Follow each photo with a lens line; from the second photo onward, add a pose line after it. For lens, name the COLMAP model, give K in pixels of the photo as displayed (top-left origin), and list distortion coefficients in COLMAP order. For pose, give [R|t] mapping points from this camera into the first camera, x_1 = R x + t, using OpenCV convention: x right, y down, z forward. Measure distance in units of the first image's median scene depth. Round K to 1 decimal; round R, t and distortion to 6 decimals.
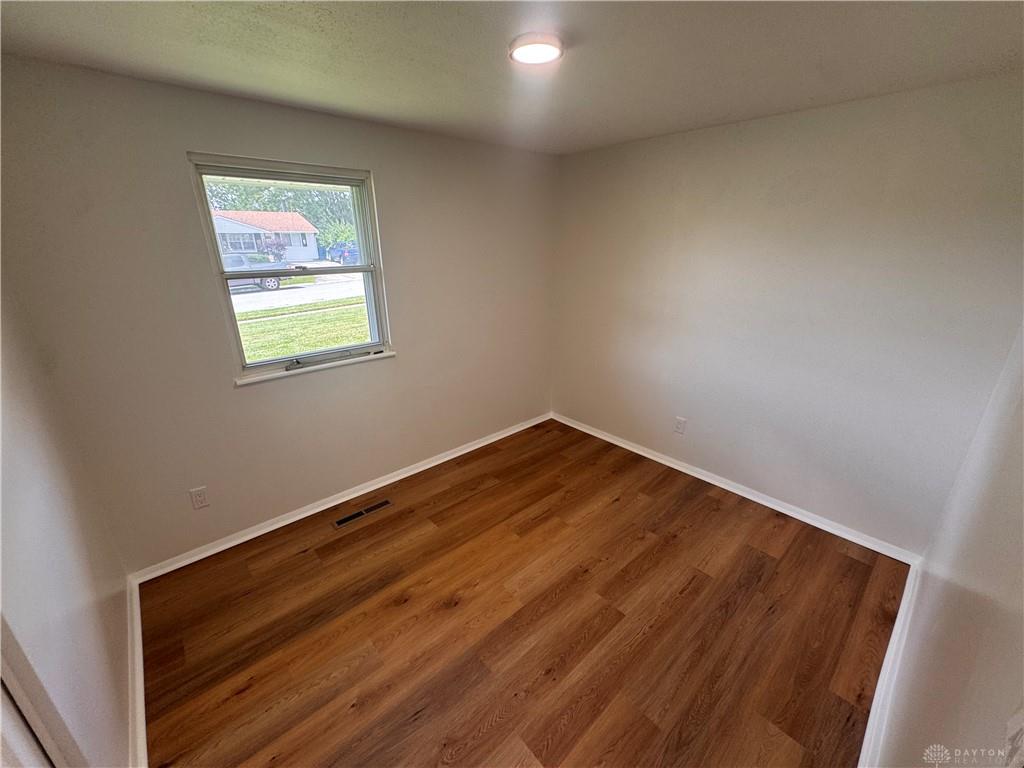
lens RADIAL K [[408.3, 0, 512.0], [0, 408.3, 384.0], [0, 0, 1]] dist [-0.003070, -0.000785]
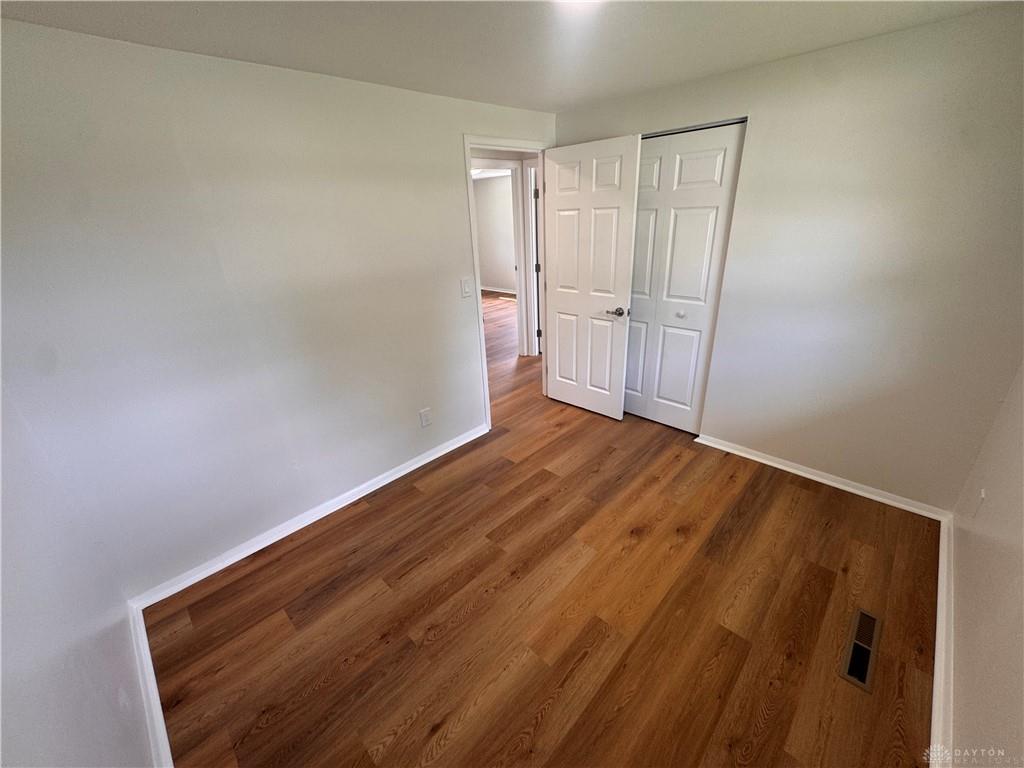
lens RADIAL K [[408.3, 0, 512.0], [0, 408.3, 384.0], [0, 0, 1]] dist [-0.003070, -0.000785]
pose [[-0.996561, 0.072036, -0.040942, 0.193782], [0.025743, 0.738848, 0.673380, -0.488840], [0.078758, 0.670010, -0.738162, 1.411998]]
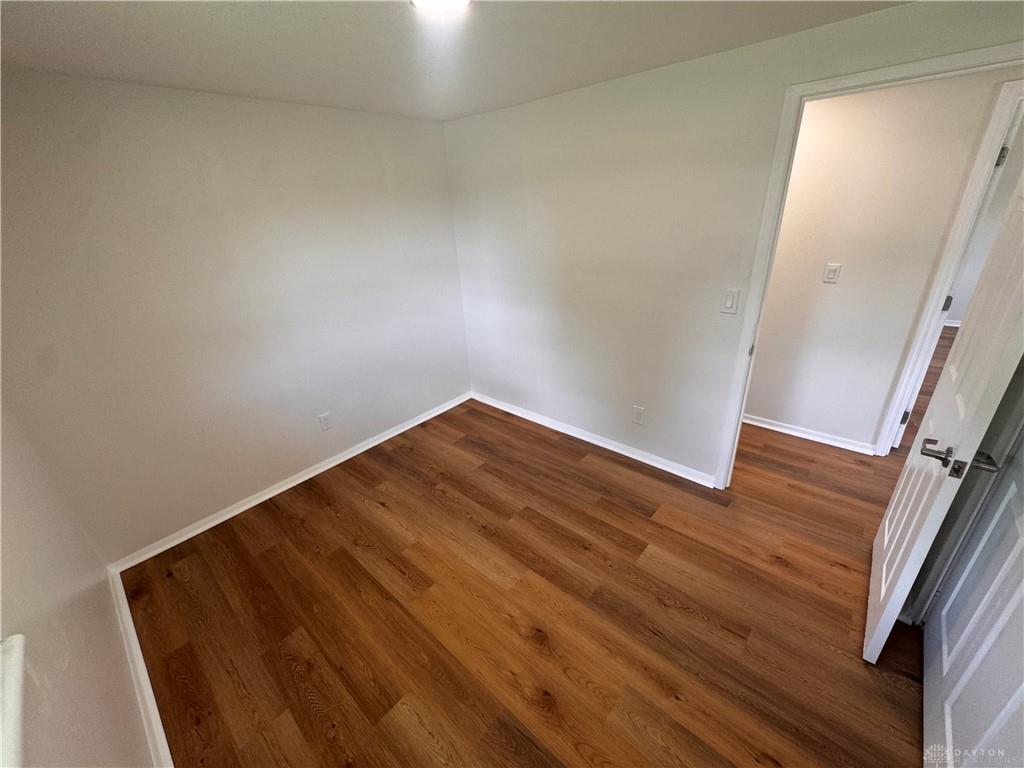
lens RADIAL K [[408.3, 0, 512.0], [0, 408.3, 384.0], [0, 0, 1]] dist [-0.003070, -0.000785]
pose [[-0.114240, -0.392668, 0.912558, -0.678899], [0.380604, 0.831187, 0.405301, -0.275793], [-0.917654, 0.393625, 0.054496, 0.730512]]
